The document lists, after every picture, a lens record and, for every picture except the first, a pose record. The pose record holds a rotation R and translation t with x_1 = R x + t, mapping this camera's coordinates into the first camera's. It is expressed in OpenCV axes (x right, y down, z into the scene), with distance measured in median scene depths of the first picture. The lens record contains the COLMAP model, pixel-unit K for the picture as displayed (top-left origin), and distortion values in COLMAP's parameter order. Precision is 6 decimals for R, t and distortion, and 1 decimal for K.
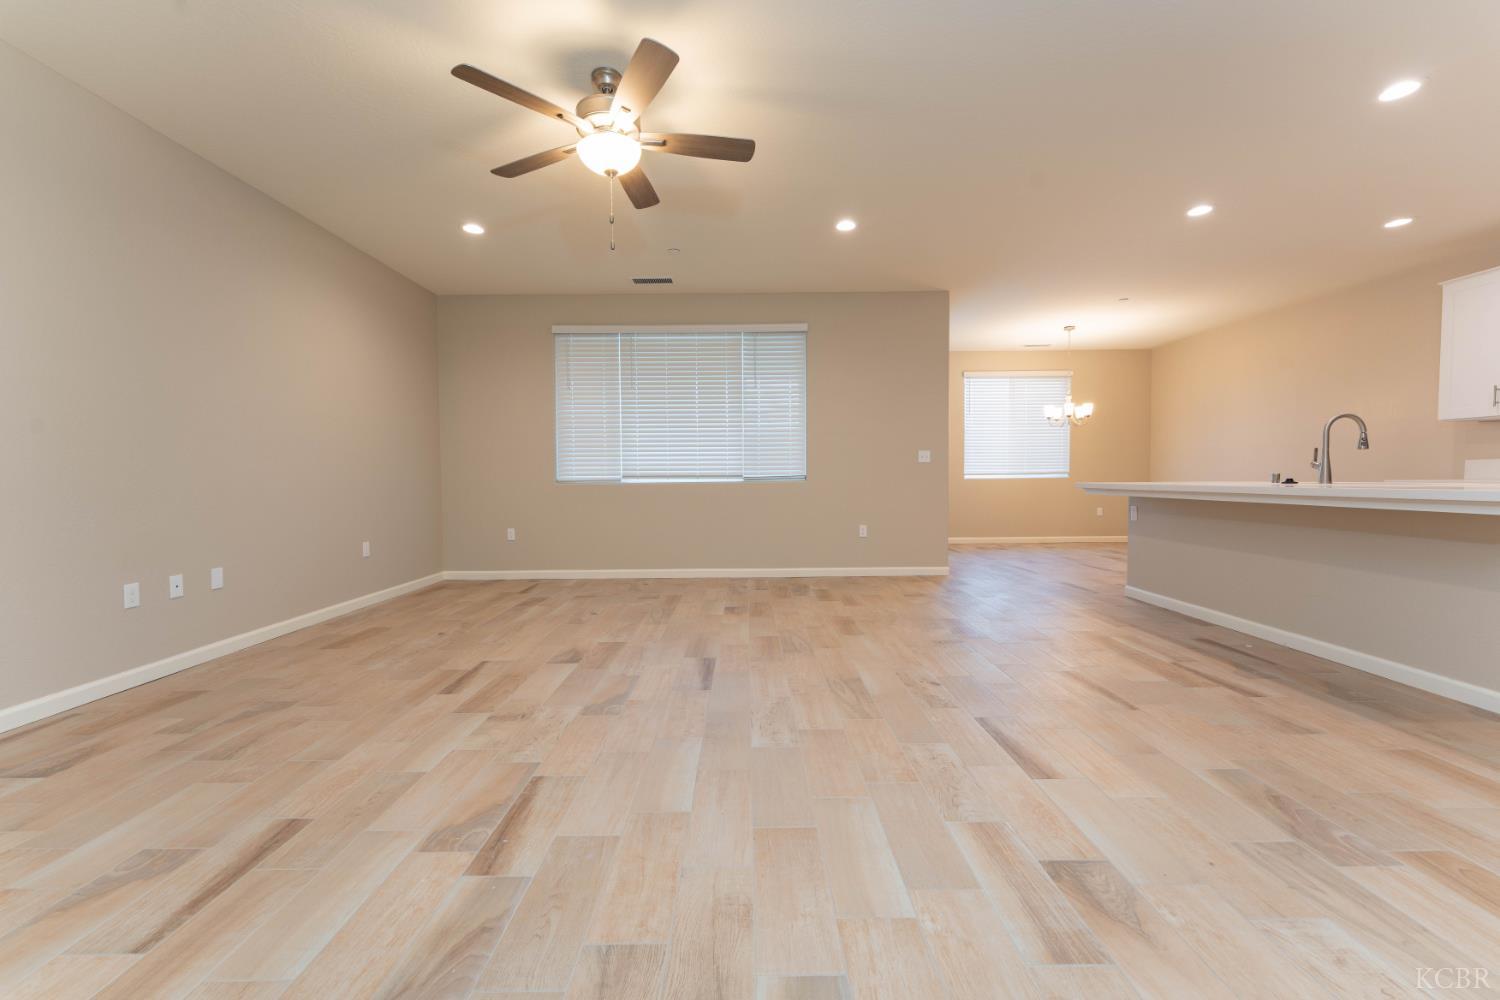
lens RADIAL K [[599.9, 0, 748.6], [0, 599.9, 499.8], [0, 0, 1]] dist [0.002298, -0.000247]
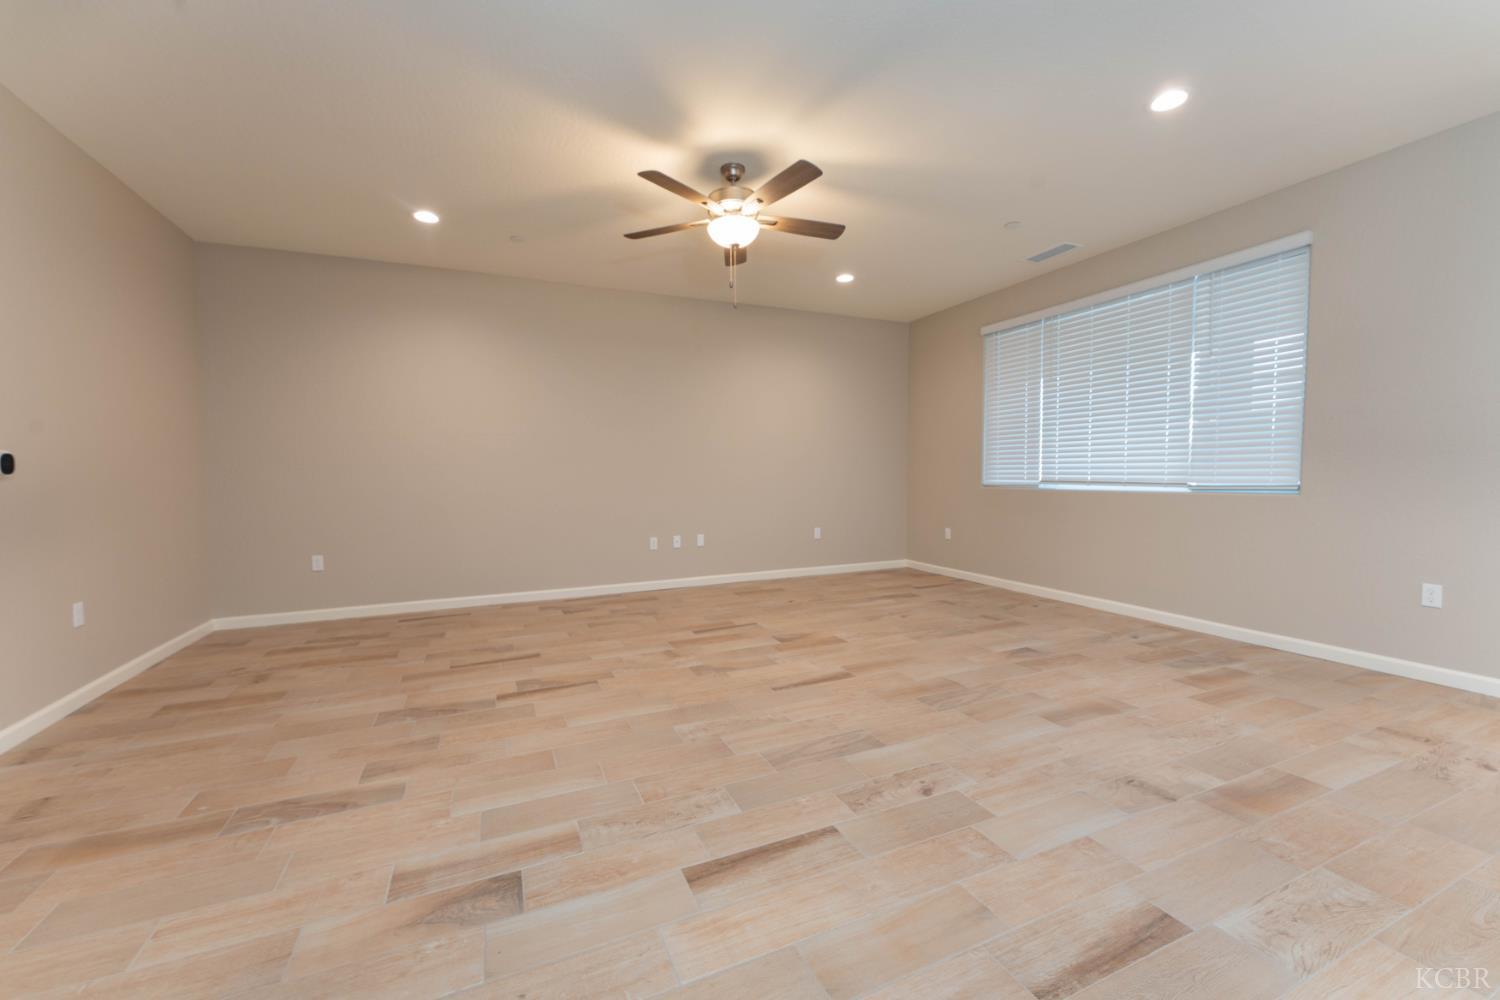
lens RADIAL K [[599.9, 0, 748.6], [0, 599.9, 499.8], [0, 0, 1]] dist [0.002298, -0.000247]
pose [[0.394276, 0.048208, -0.917727, 0.879283], [-0.029211, 0.998776, 0.039916, -0.069567], [0.918528, 0.011070, 0.395202, 0.512655]]
